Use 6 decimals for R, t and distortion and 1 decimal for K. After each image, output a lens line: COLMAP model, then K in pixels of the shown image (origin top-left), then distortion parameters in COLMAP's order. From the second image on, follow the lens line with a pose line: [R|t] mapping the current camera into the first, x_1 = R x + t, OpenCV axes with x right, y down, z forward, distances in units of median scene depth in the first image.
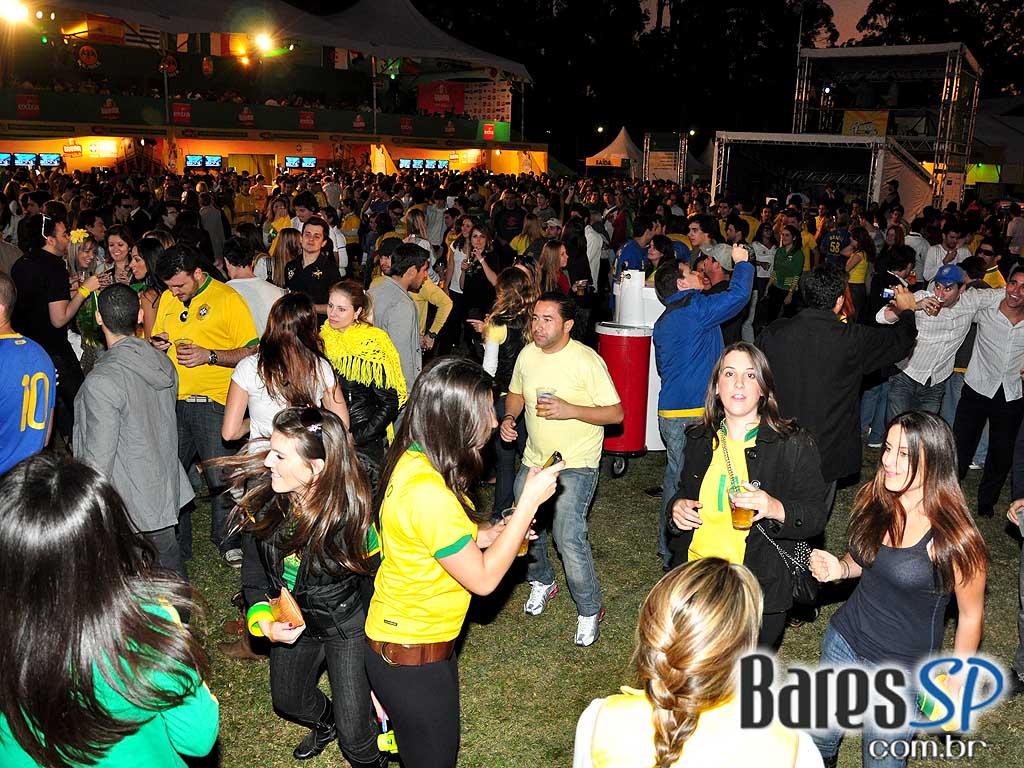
lens RADIAL K [[908.8, 0, 512.3], [0, 908.8, 388.4], [0, 0, 1]] dist [-0.146192, 0.116307]
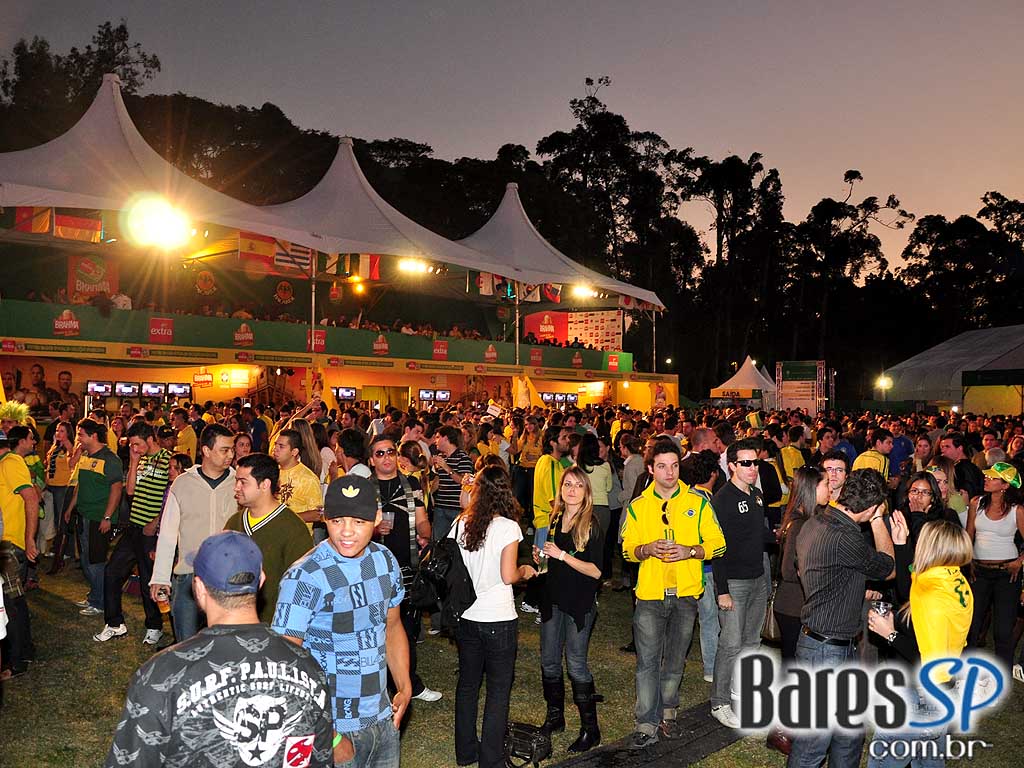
lens RADIAL K [[908.8, 0, 505.4], [0, 908.8, 375.5], [0, 0, 1]] dist [-0.146192, 0.116307]
pose [[0.999825, -0.008784, -0.016542, -0.155982], [0.004132, 0.964881, -0.262654, -0.033241], [0.018269, 0.262539, 0.964748, 0.119508]]
